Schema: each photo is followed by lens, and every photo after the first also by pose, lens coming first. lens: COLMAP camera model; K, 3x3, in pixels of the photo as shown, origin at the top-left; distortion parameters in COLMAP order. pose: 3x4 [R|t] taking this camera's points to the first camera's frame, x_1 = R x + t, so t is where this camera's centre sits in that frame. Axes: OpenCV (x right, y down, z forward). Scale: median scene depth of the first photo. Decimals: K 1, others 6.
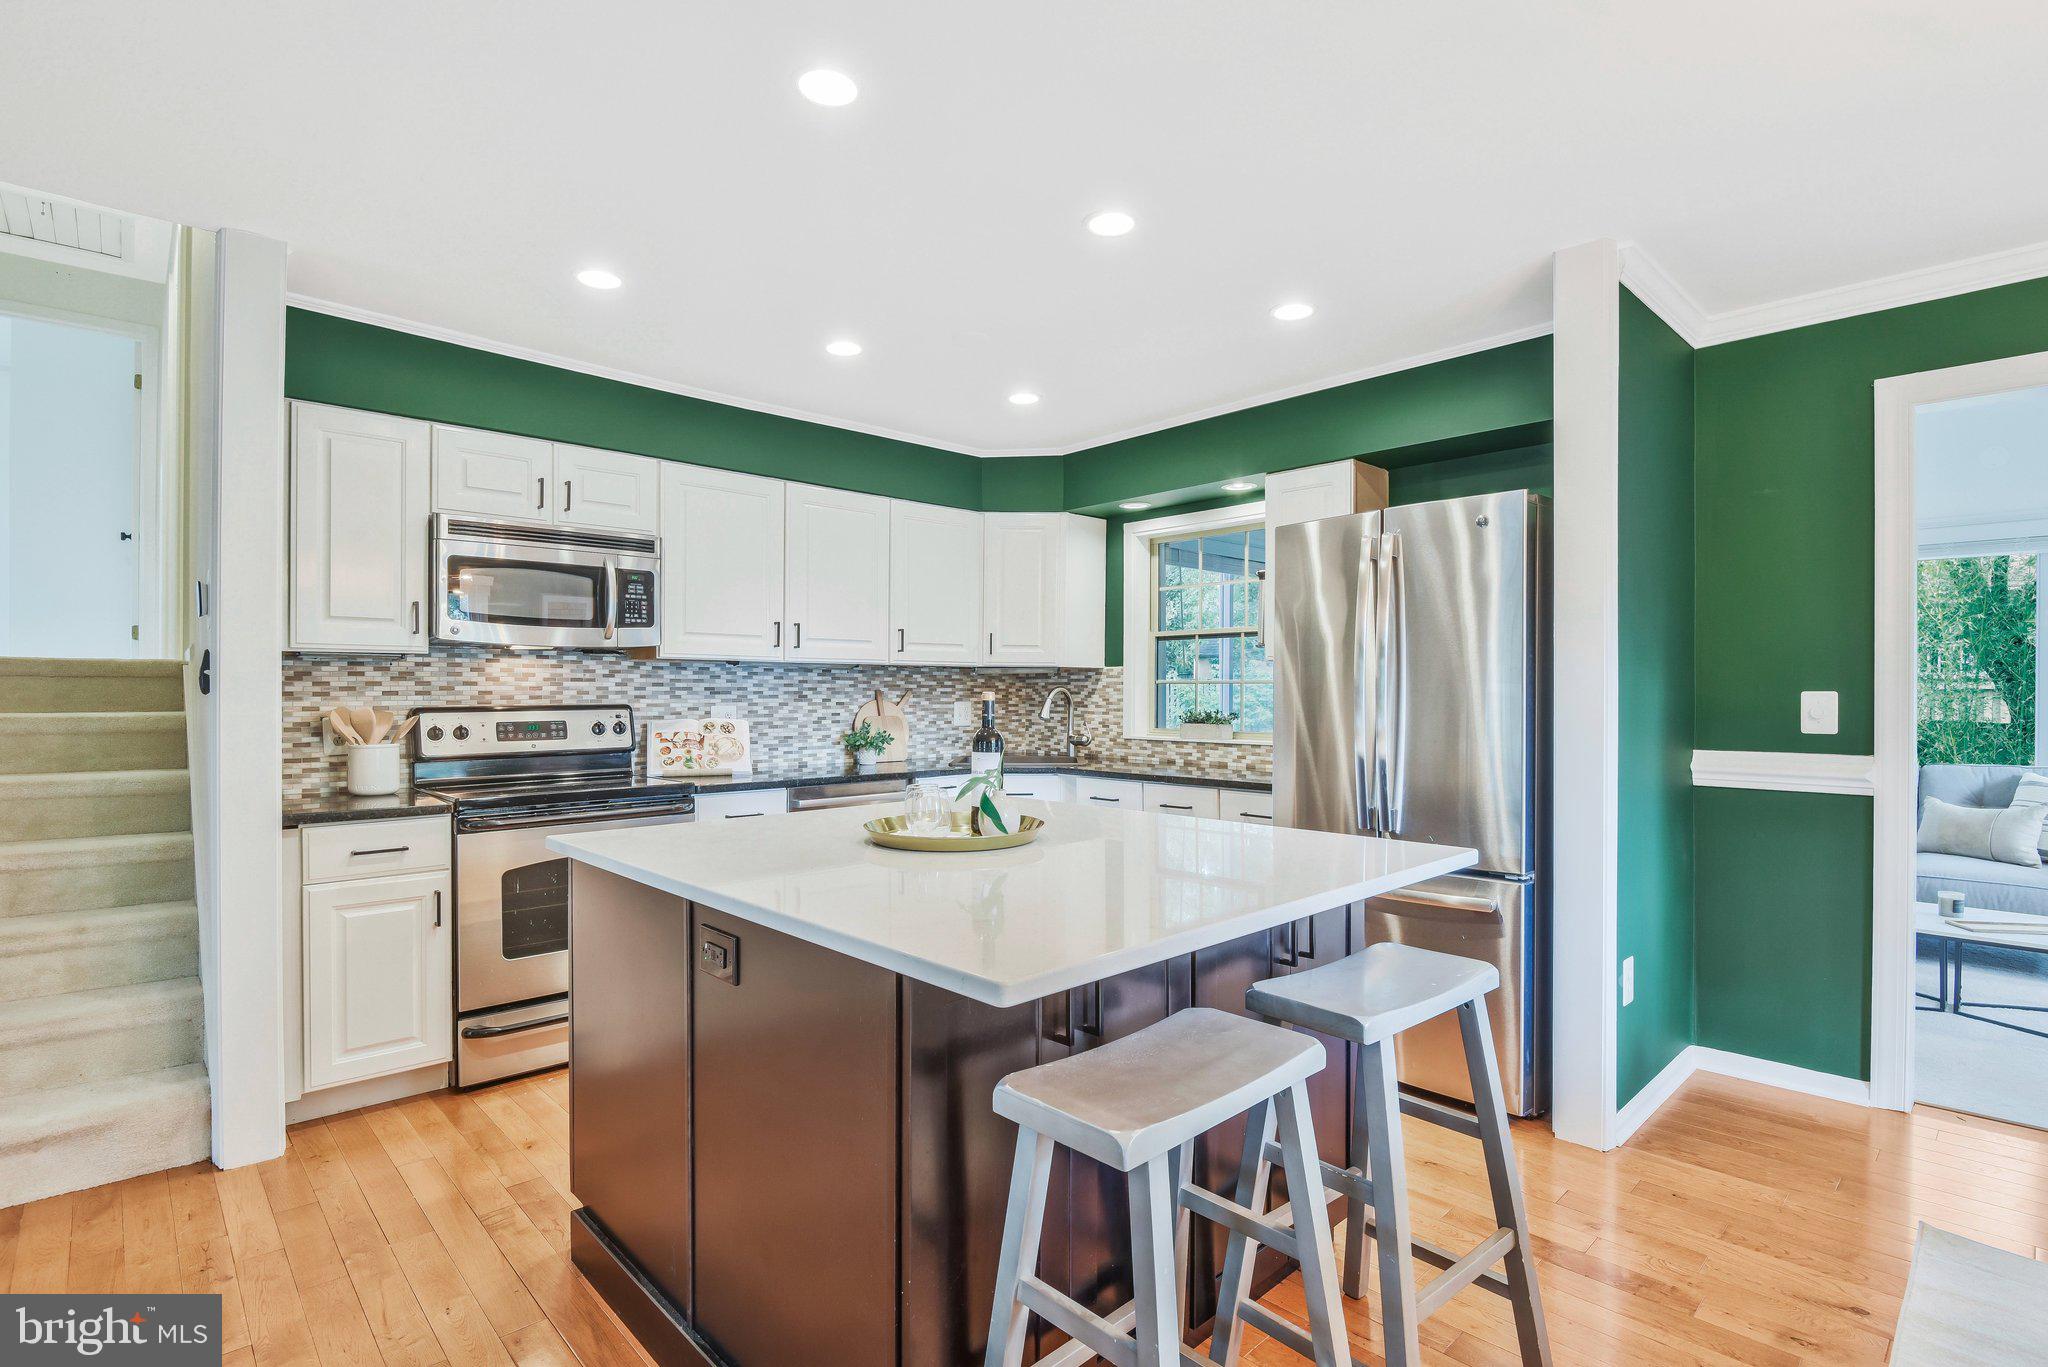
lens RADIAL K [[984.9, 0, 1014.8], [0, 984.9, 695.4], [0, 0, 1]] dist [0.005580, -0.010417]
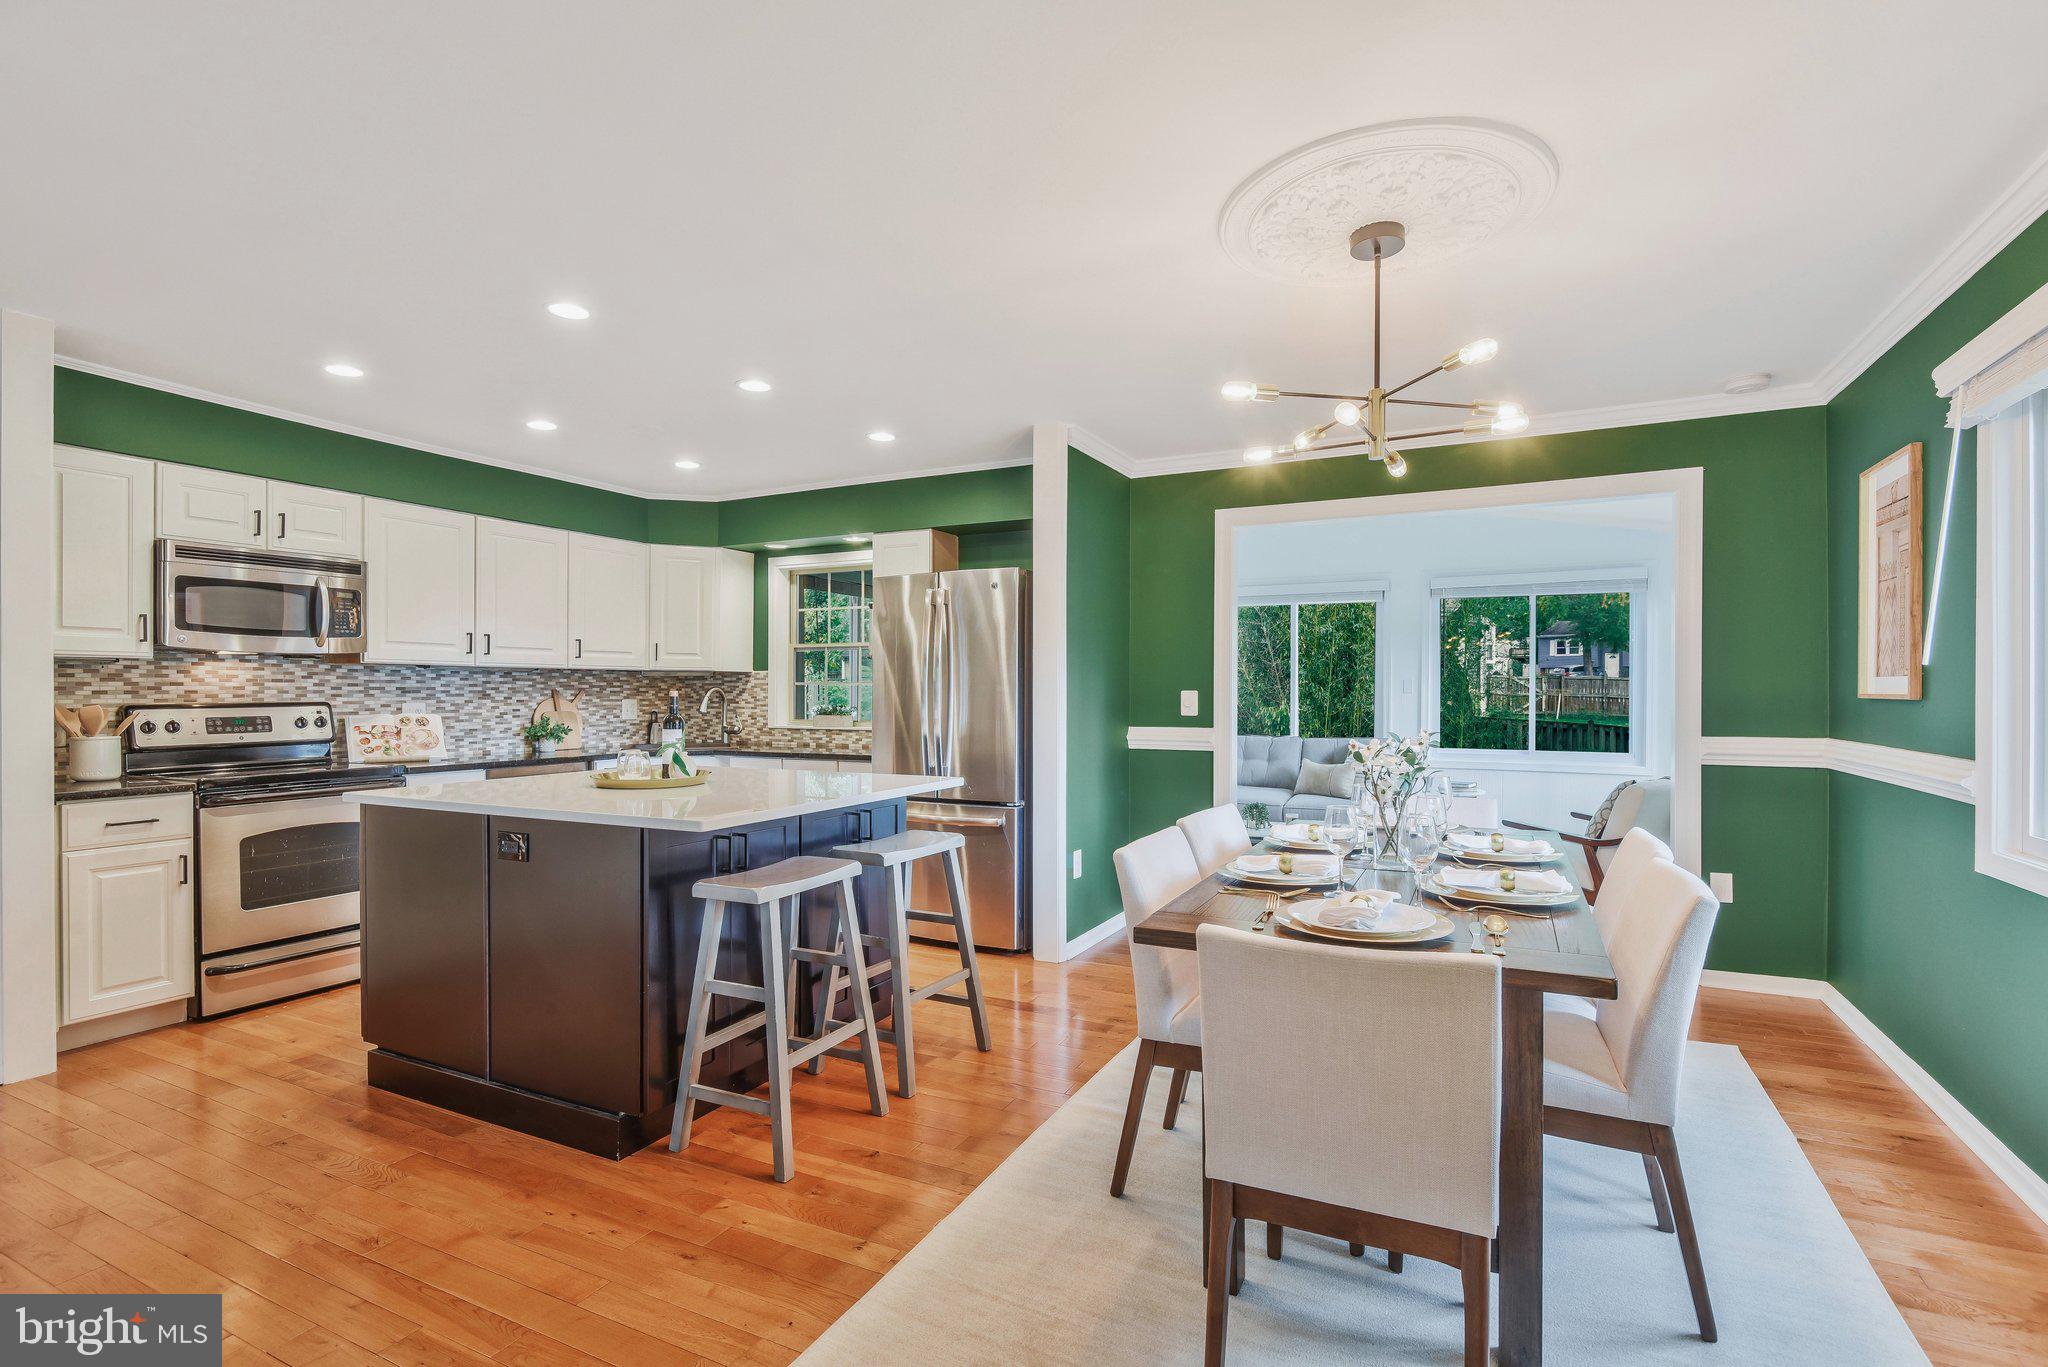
lens RADIAL K [[984.9, 0, 1029.9], [0, 984.9, 698.6], [0, 0, 1]] dist [0.005580, -0.010417]
pose [[0.935063, -0.003156, 0.354468, -0.032592], [0.001822, 0.999990, 0.004096, 0.002161], [-0.354477, -0.003184, 0.935059, -0.411965]]
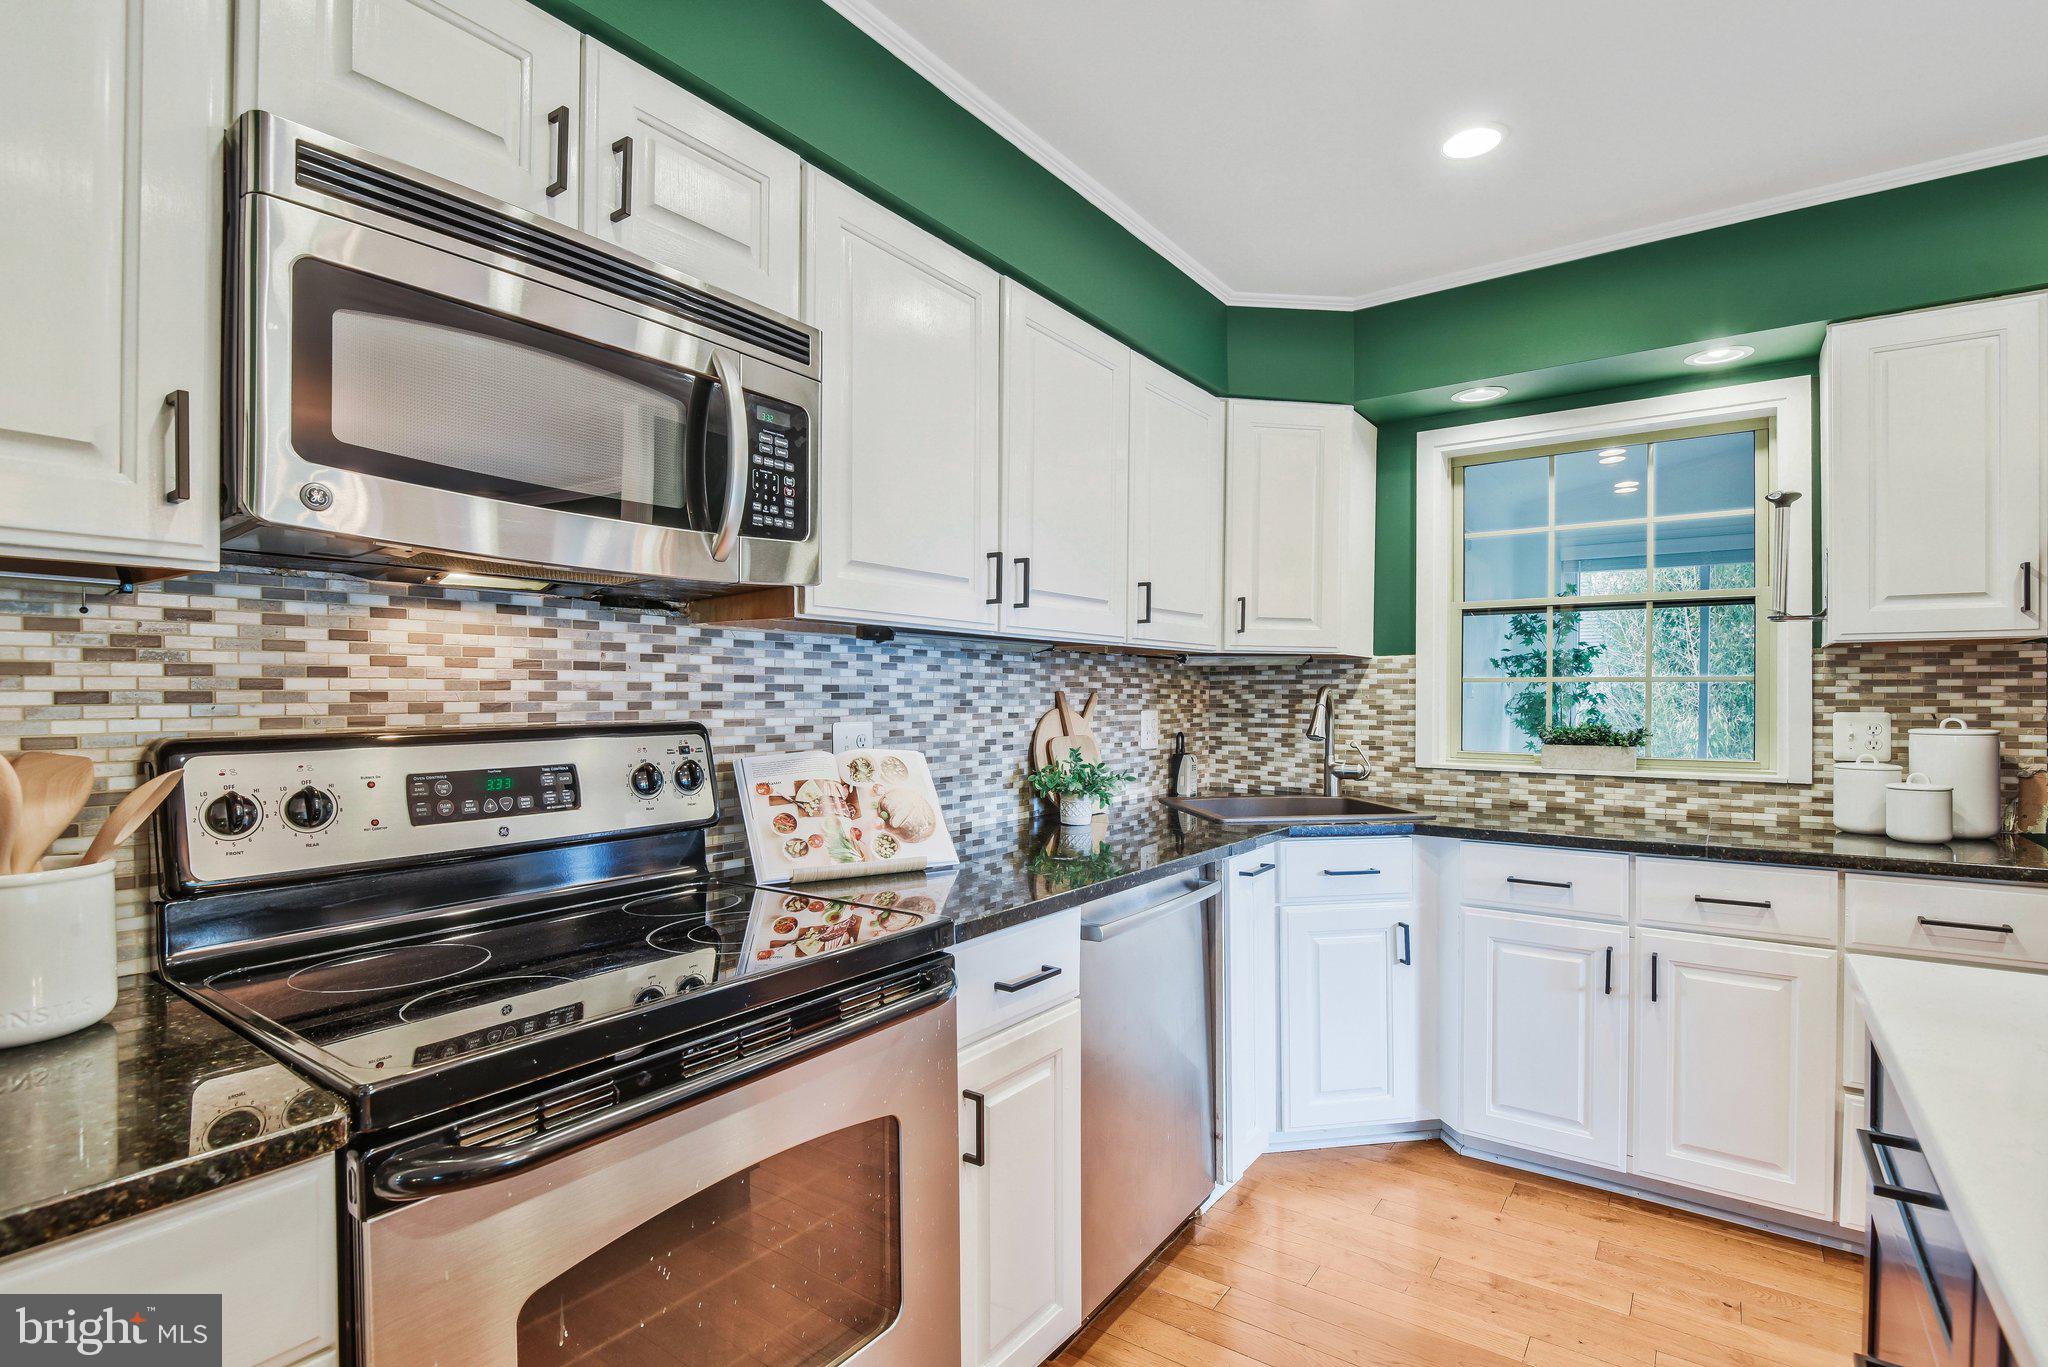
lens RADIAL K [[984.9, 0, 1014.5], [0, 984.9, 698.8], [0, 0, 1]] dist [0.005580, -0.010417]
pose [[0.981816, 0.000013, 0.189835, -0.366943], [-0.000276, 0.999999, 0.001360, -0.002316], [-0.189834, -0.001387, 0.981815, 0.582449]]
